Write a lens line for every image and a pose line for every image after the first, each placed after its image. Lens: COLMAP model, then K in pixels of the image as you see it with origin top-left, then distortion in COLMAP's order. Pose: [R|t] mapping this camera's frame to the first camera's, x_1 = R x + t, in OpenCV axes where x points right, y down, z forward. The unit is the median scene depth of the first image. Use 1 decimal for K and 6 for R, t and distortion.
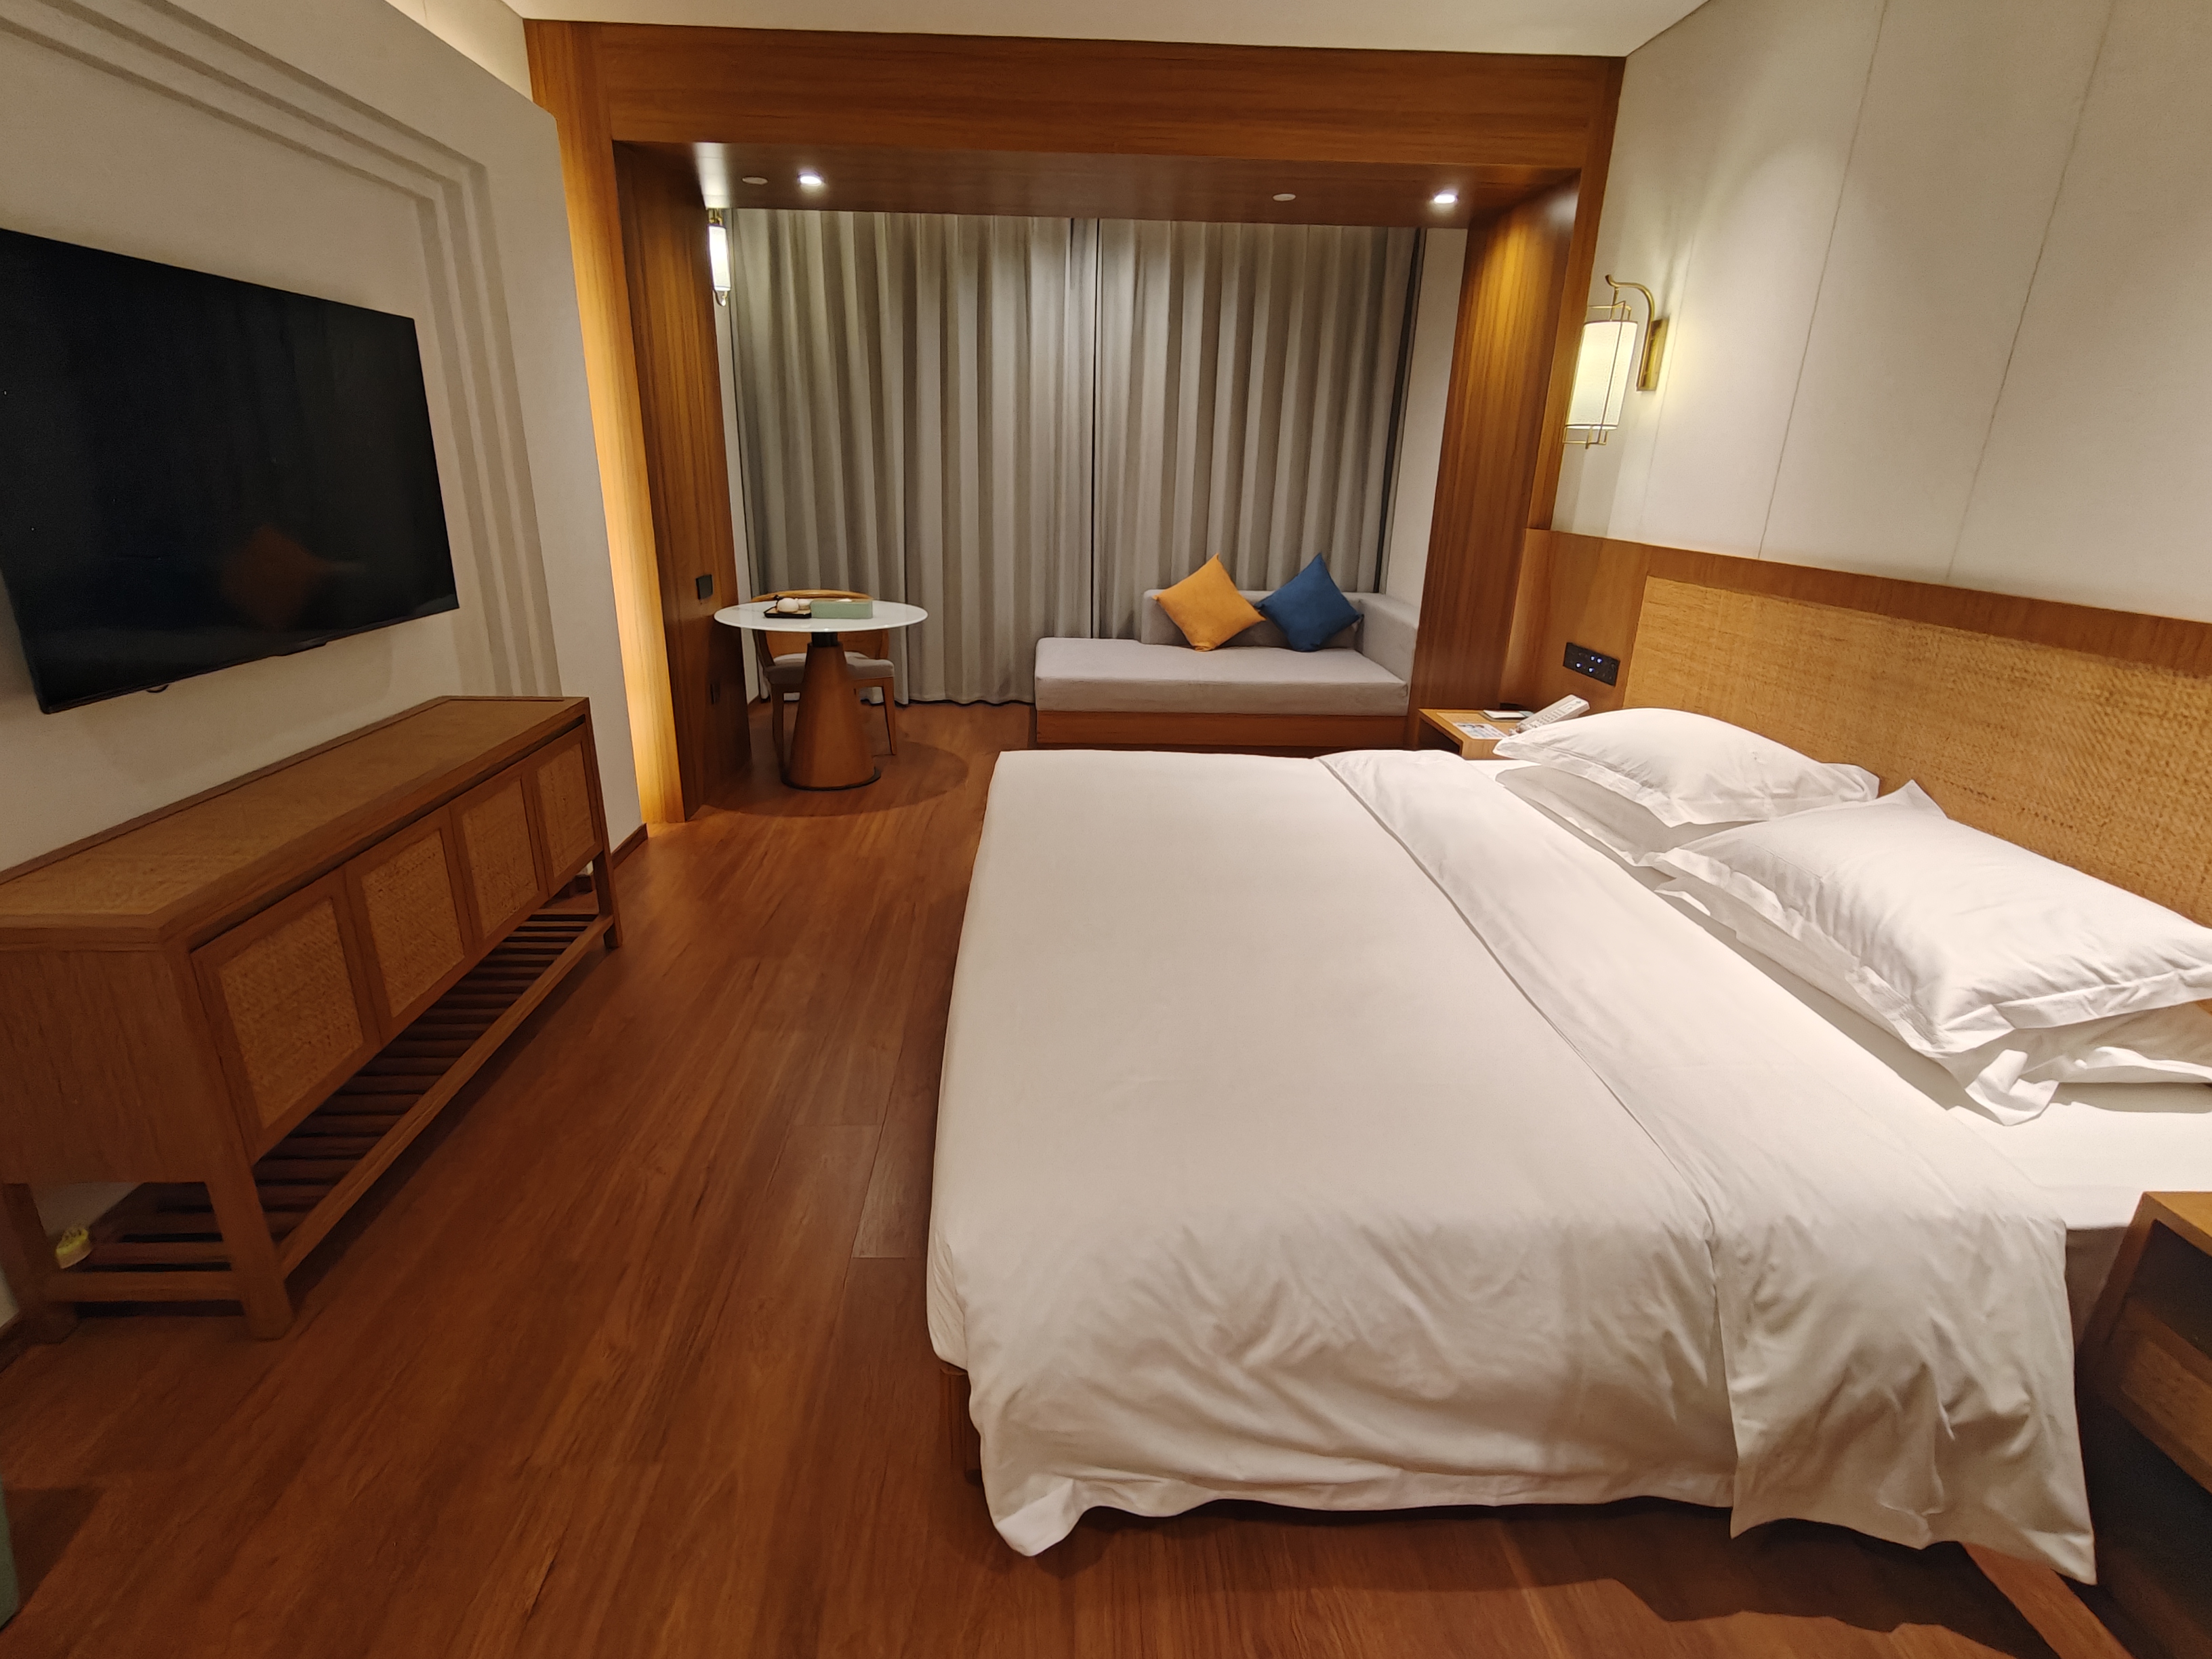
lens RADIAL K [[1049.8, 0, 1075.8], [0, 1049.8, 822.4], [0, 0, 1]] dist [0.000524, 0.002111]
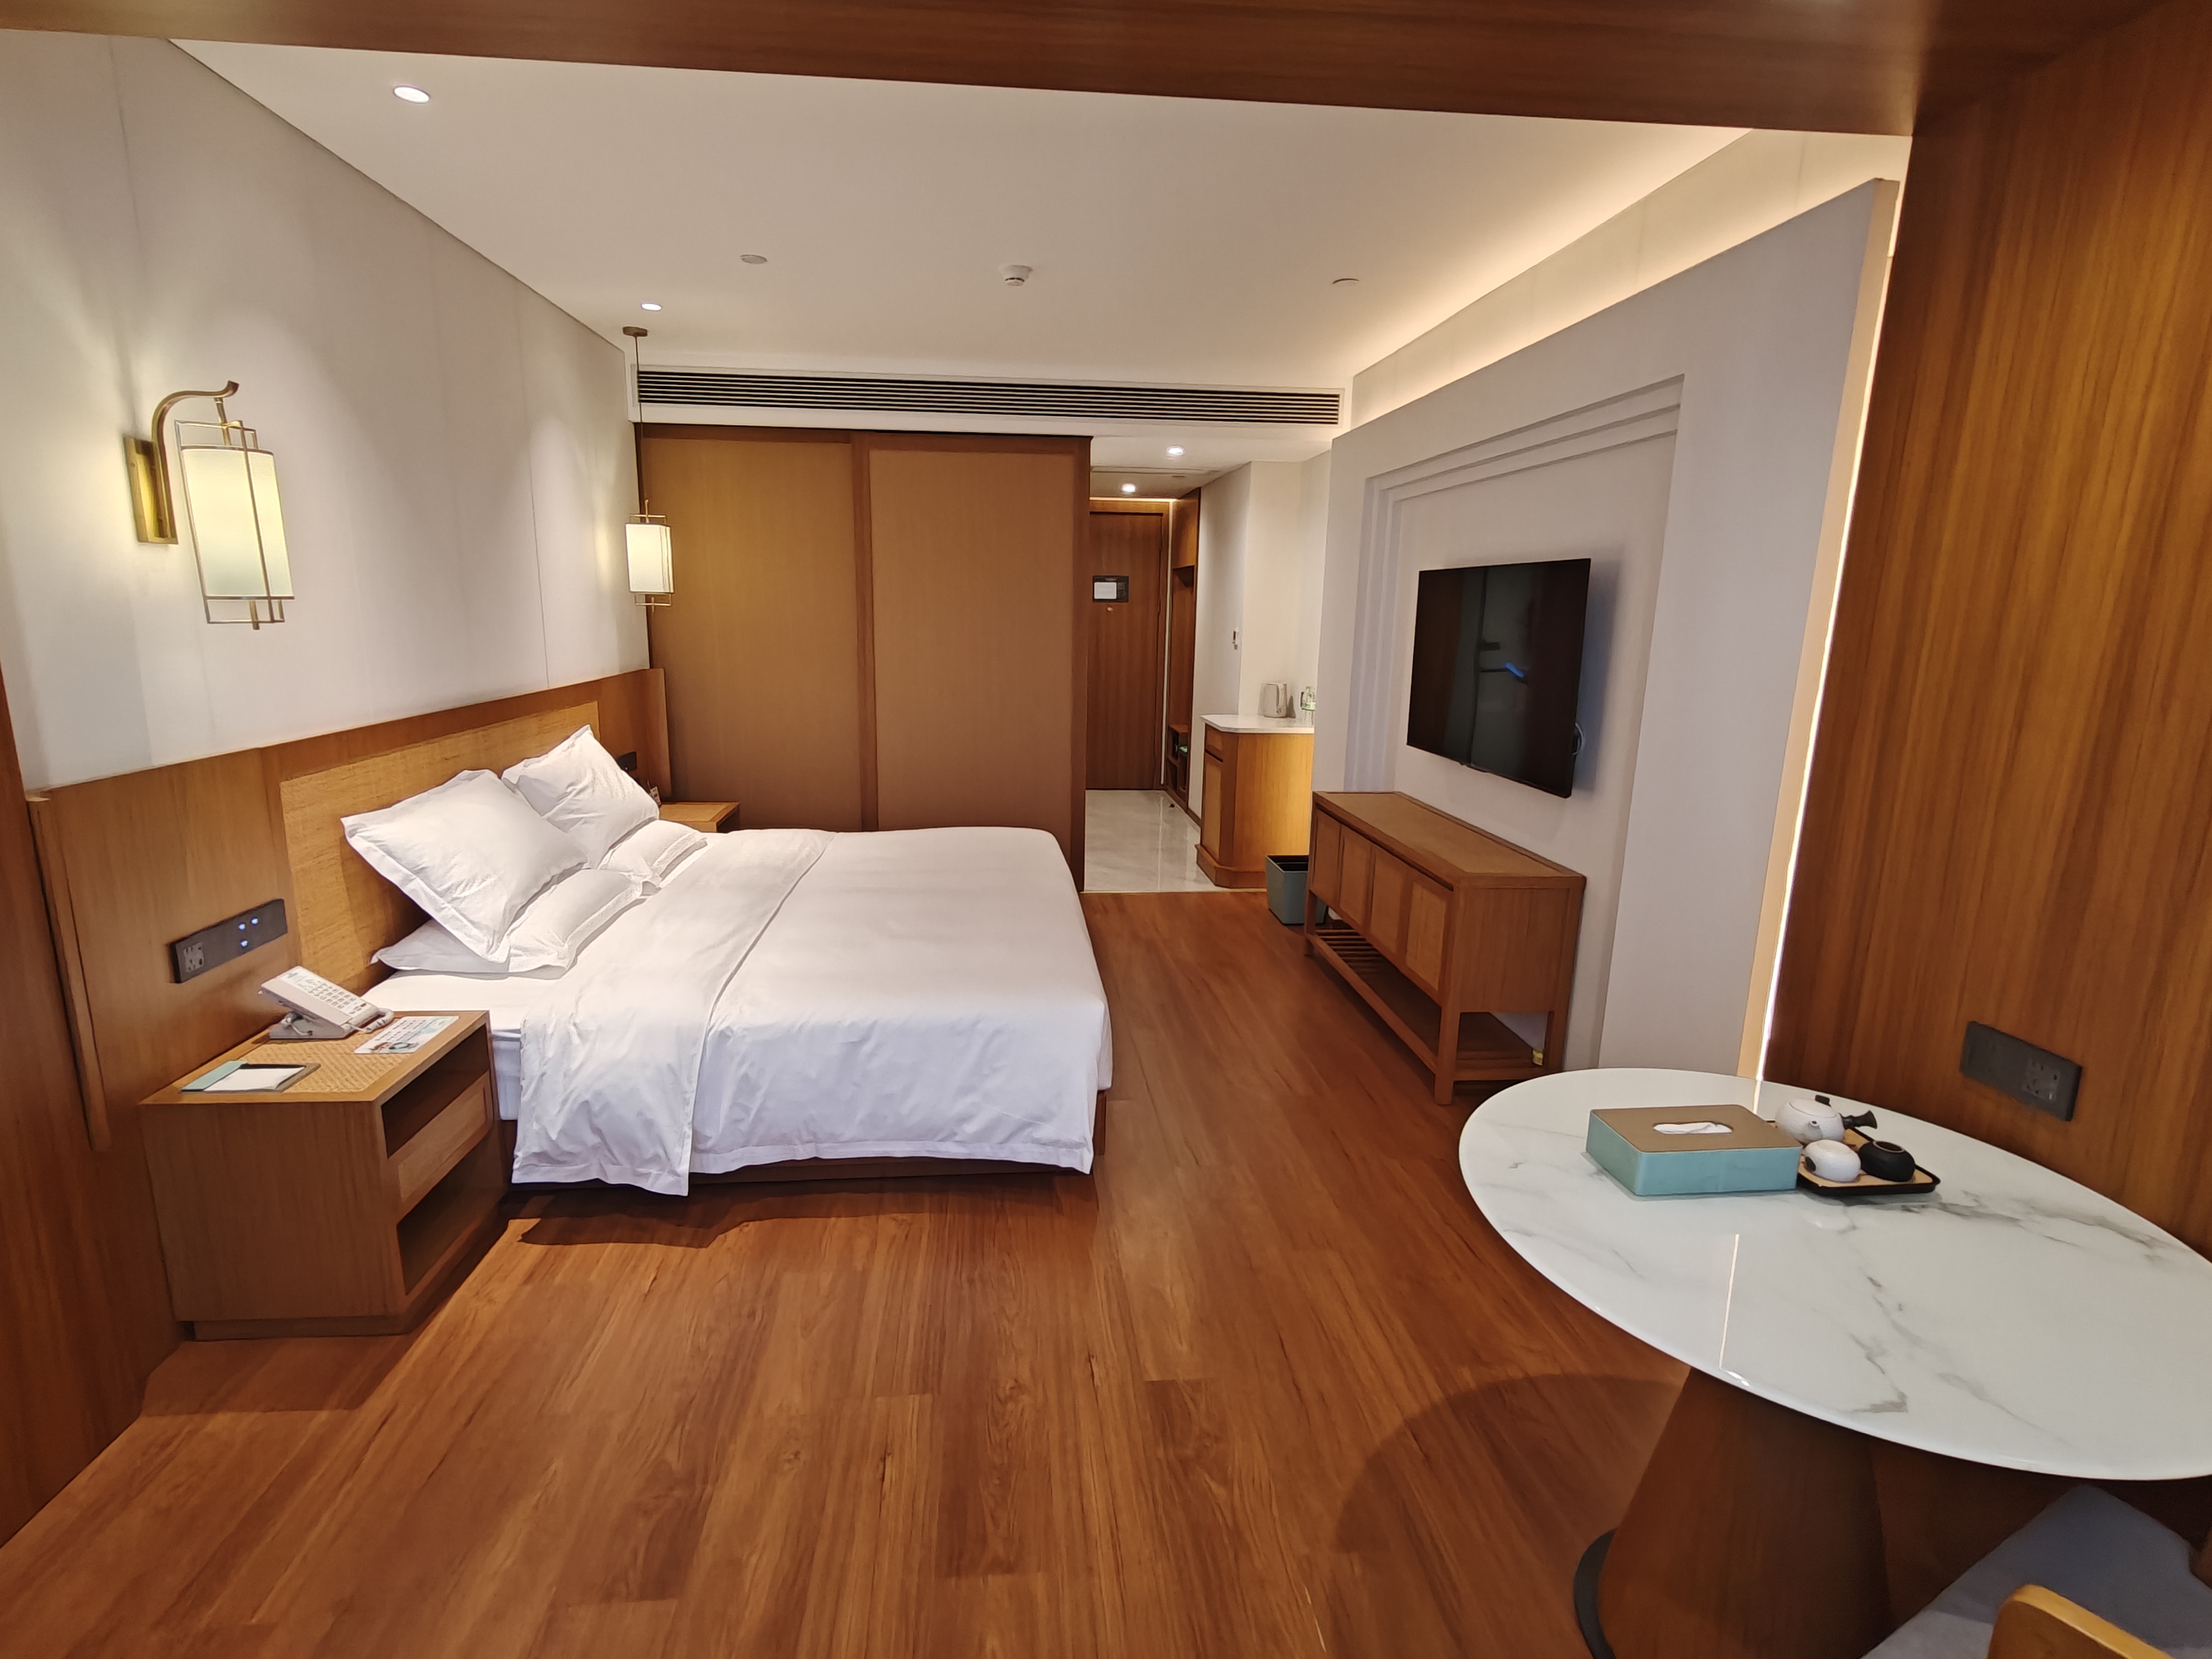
lens RADIAL K [[1027.2, 0, 1060.7], [0, 1027.2, 821.6], [0, 0, 1]] dist [0.001121, 0.001642]
pose [[-0.998768, -0.025964, -0.042287, -0.000584], [-0.044075, 0.855690, 0.515608, -1.072978], [0.022797, 0.516837, -0.855780, 2.868979]]
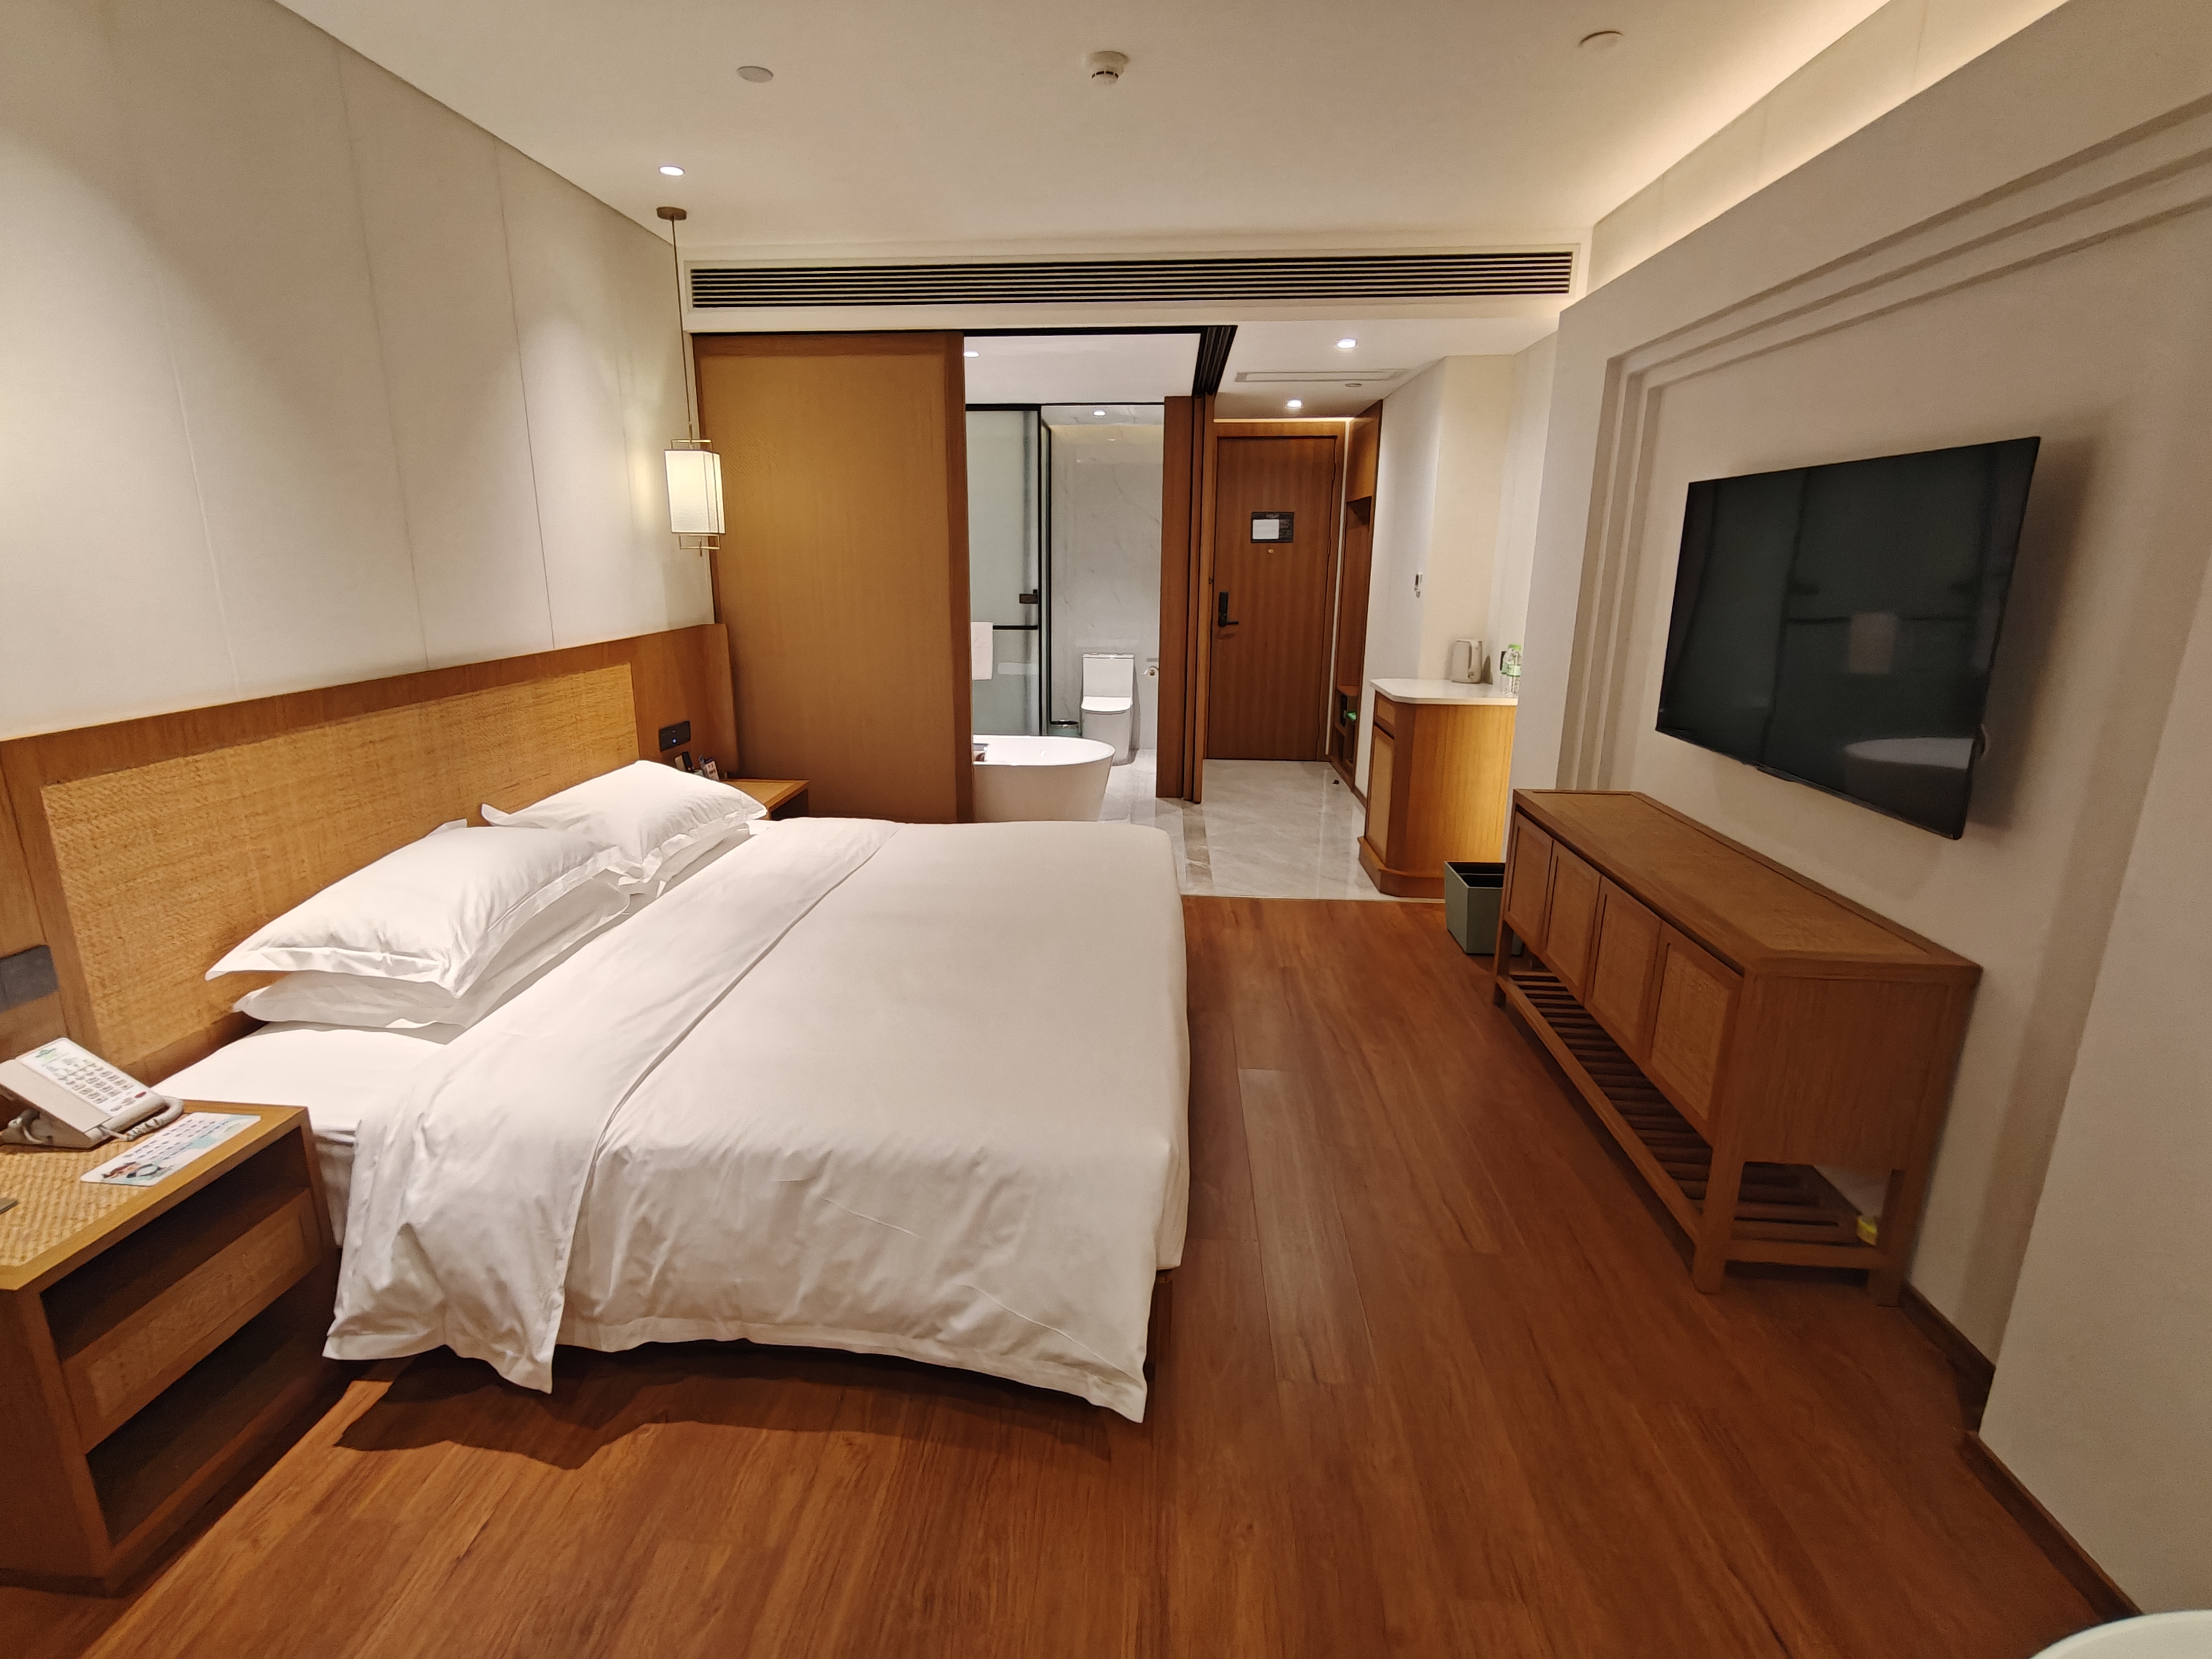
lens RADIAL K [[1029.1, 0, 1075.4], [0, 1029.1, 817.6], [0, 0, 1]] dist [0.001291, 0.000932]
pose [[-0.992576, -0.051664, 0.110106, -0.129232], [0.018221, 0.831912, 0.554609, -0.890607], [-0.120252, 0.552498, -0.824794, 2.396537]]
